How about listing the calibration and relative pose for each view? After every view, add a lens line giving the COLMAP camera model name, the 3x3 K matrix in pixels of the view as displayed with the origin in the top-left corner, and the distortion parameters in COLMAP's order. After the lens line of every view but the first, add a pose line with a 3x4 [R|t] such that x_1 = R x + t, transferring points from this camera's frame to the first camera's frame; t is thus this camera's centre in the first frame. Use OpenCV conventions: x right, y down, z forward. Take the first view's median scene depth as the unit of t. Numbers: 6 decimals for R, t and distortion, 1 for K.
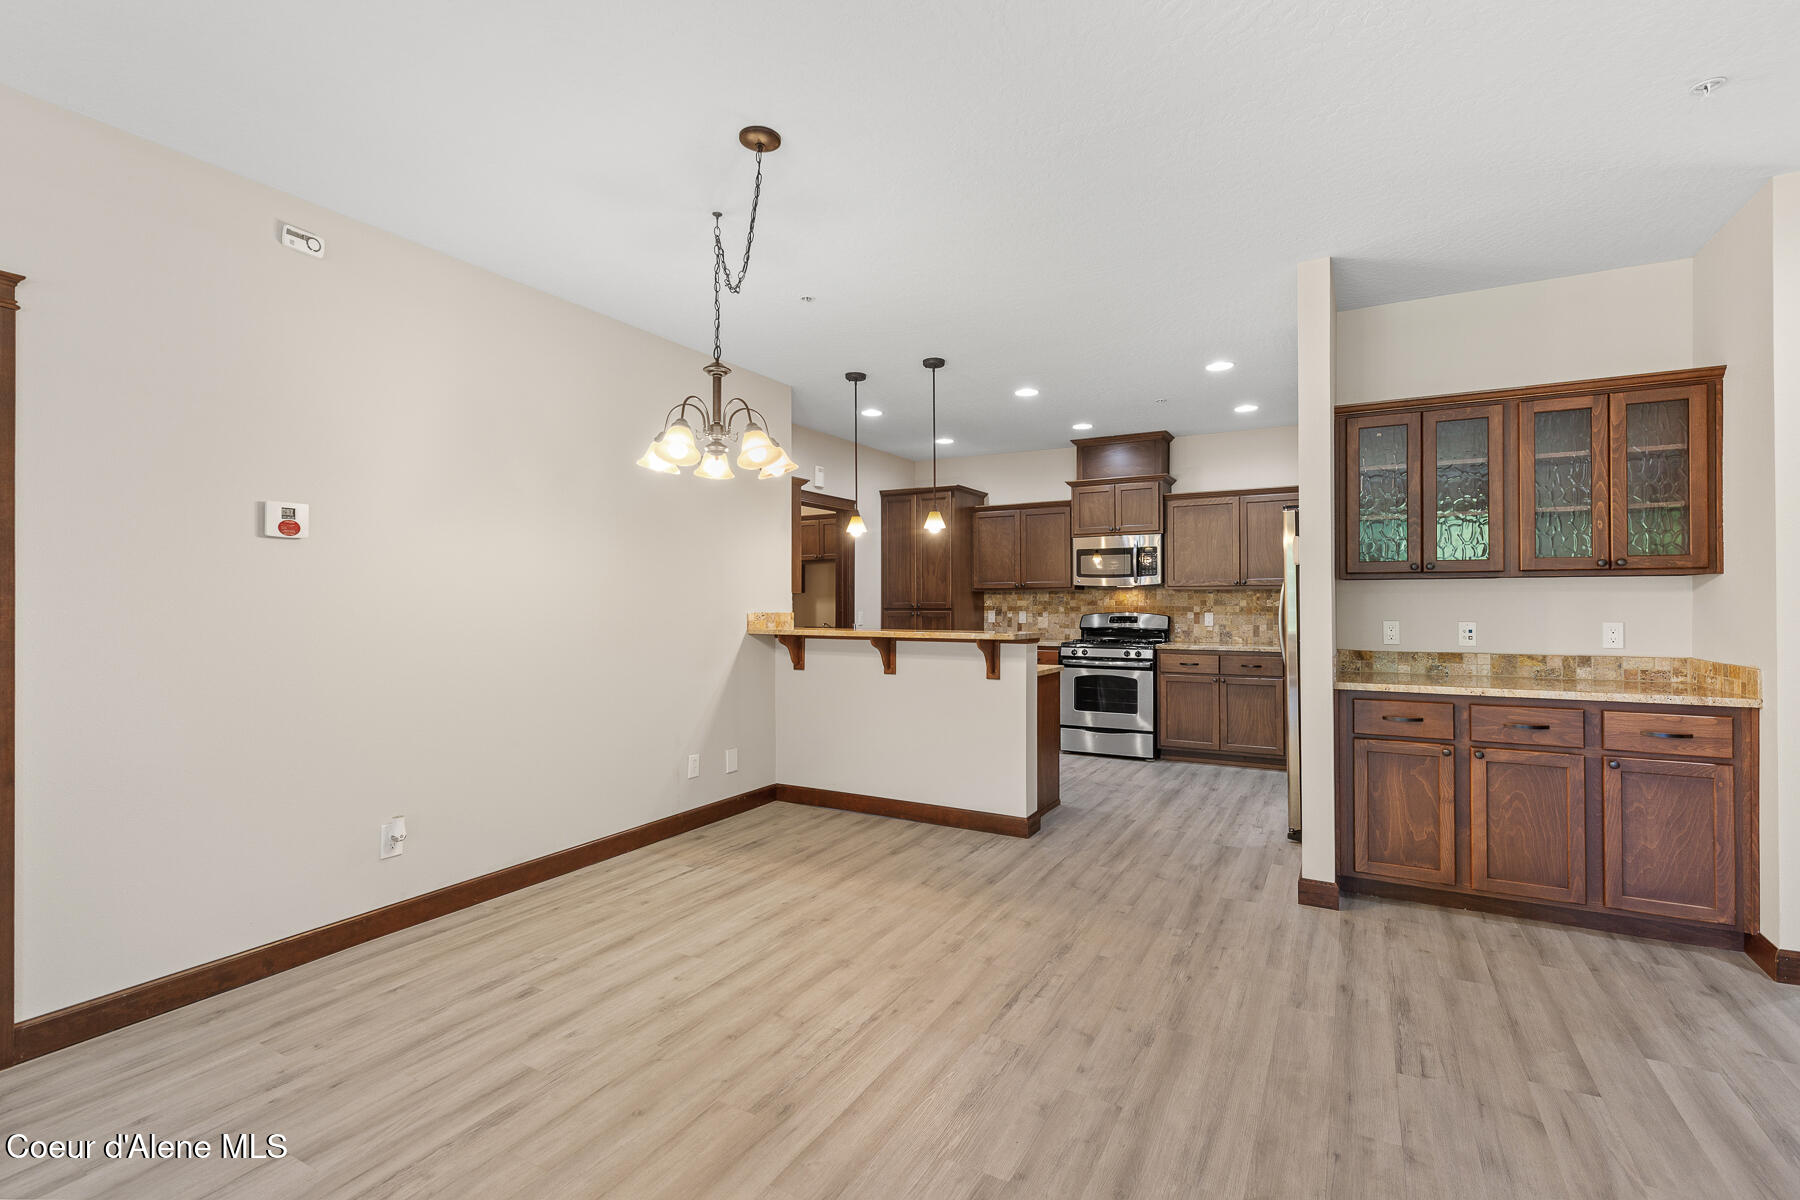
lens RADIAL K [[812.8, 0, 903.5], [0, 812.8, 597.1], [0, 0, 1]] dist [0.004501, -0.000287]
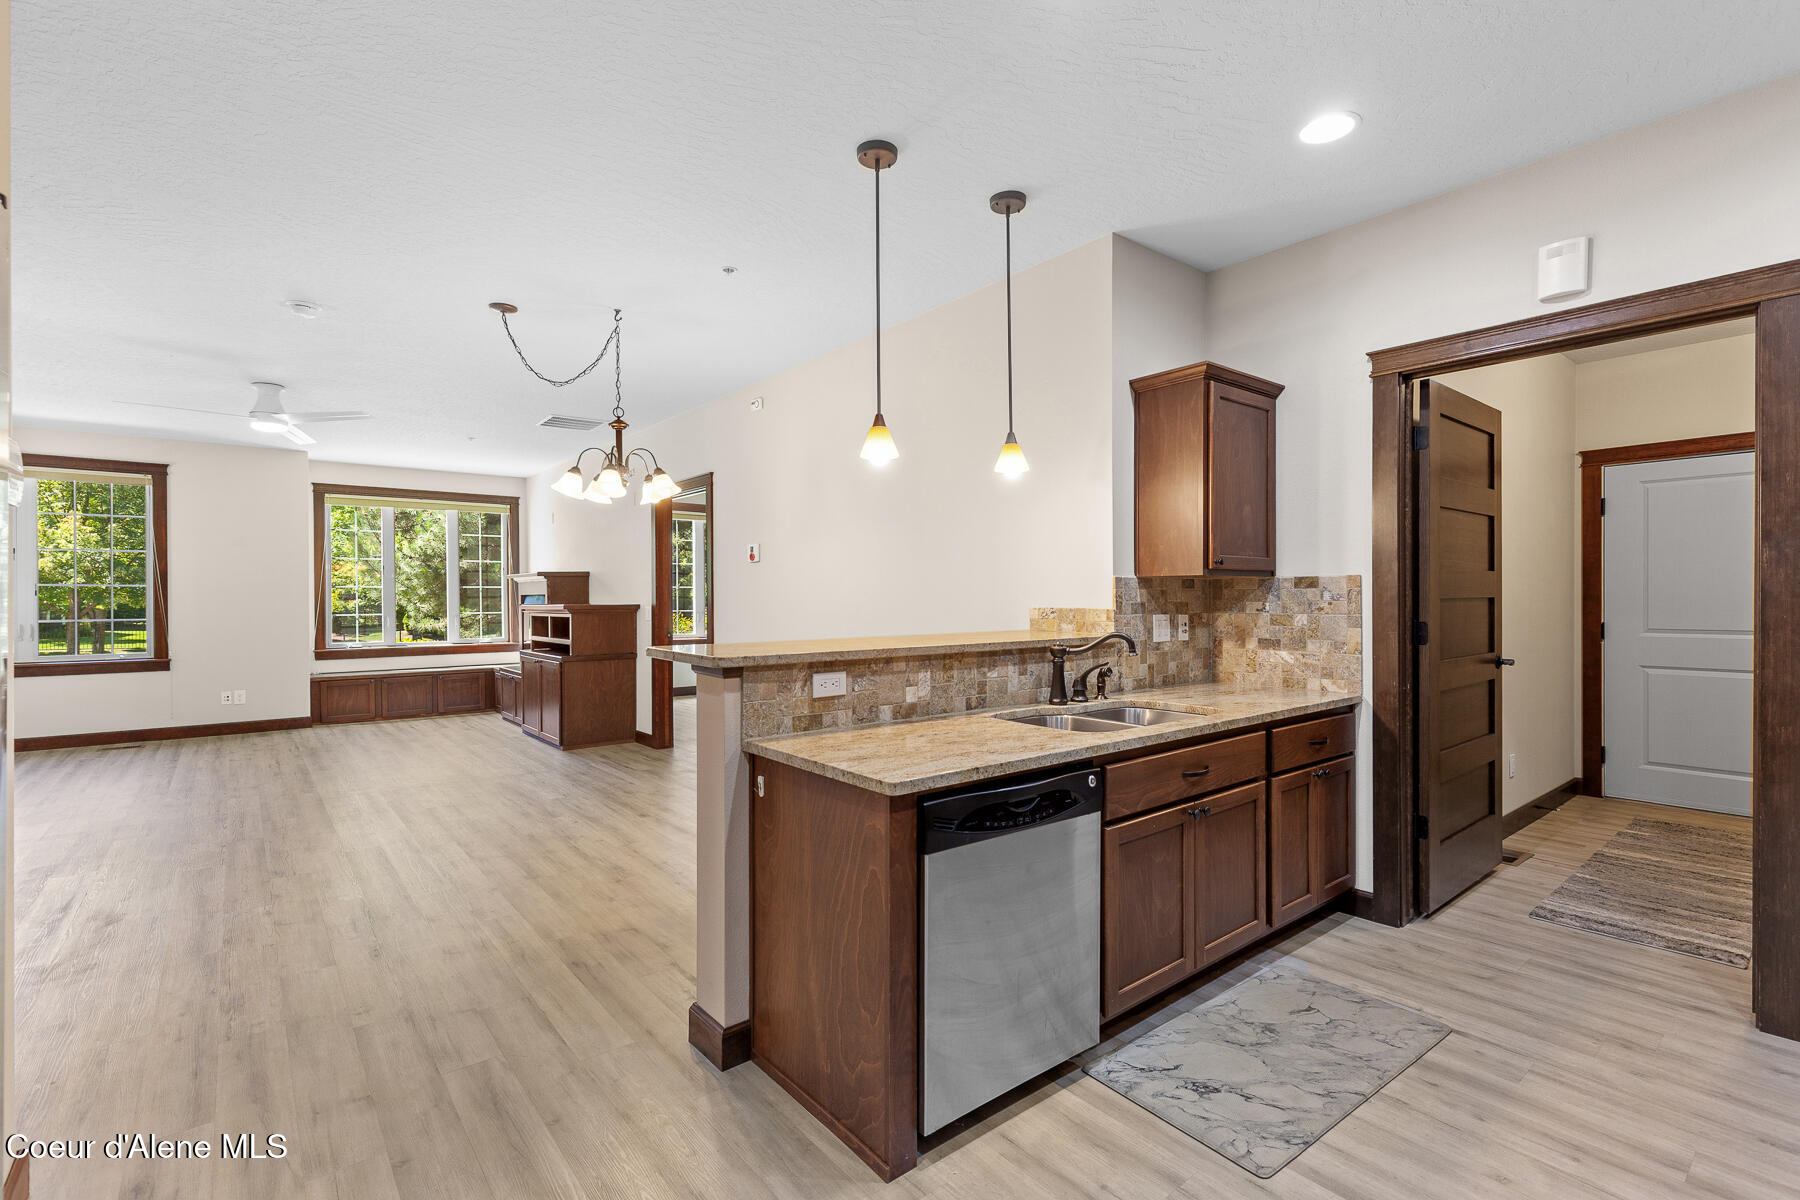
lens RADIAL K [[812.8, 0, 903.5], [0, 812.8, 597.1], [0, 0, 1]] dist [0.004501, -0.000287]
pose [[-0.366900, 0.001574, -0.930259, 0.581264], [0.008823, 0.999959, -0.001788, 0.011473], [0.930219, -0.008864, -0.366899, 1.300294]]
